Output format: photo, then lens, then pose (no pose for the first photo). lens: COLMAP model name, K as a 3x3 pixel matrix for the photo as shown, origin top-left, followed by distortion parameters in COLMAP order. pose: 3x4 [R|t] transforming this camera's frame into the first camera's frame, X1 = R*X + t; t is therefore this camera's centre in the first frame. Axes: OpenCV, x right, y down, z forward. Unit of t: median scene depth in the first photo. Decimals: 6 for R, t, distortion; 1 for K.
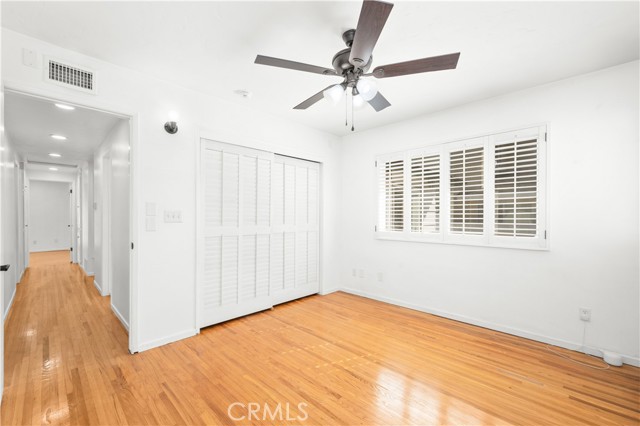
lens RADIAL K [[267.2, 0, 320.0], [0, 267.2, 213.0], [0, 0, 1]] dist [0.000179, 0.000050]
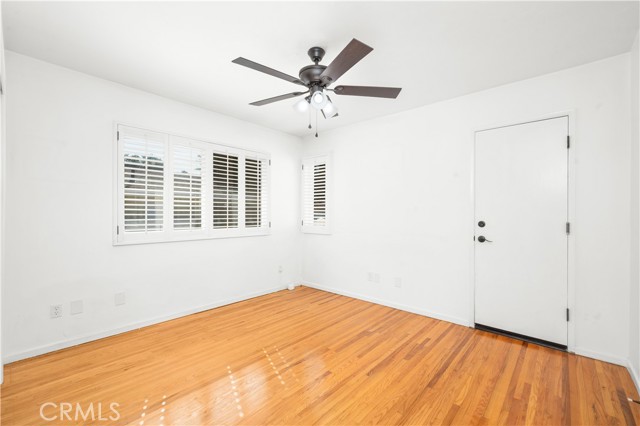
lens RADIAL K [[267.2, 0, 320.0], [0, 267.2, 213.0], [0, 0, 1]] dist [0.000179, 0.000050]
pose [[-0.021222, -0.002407, 0.999772, -0.649573], [-0.013766, 0.999903, 0.002115, 0.004970], [-0.999680, -0.013718, -0.021253, 0.654945]]
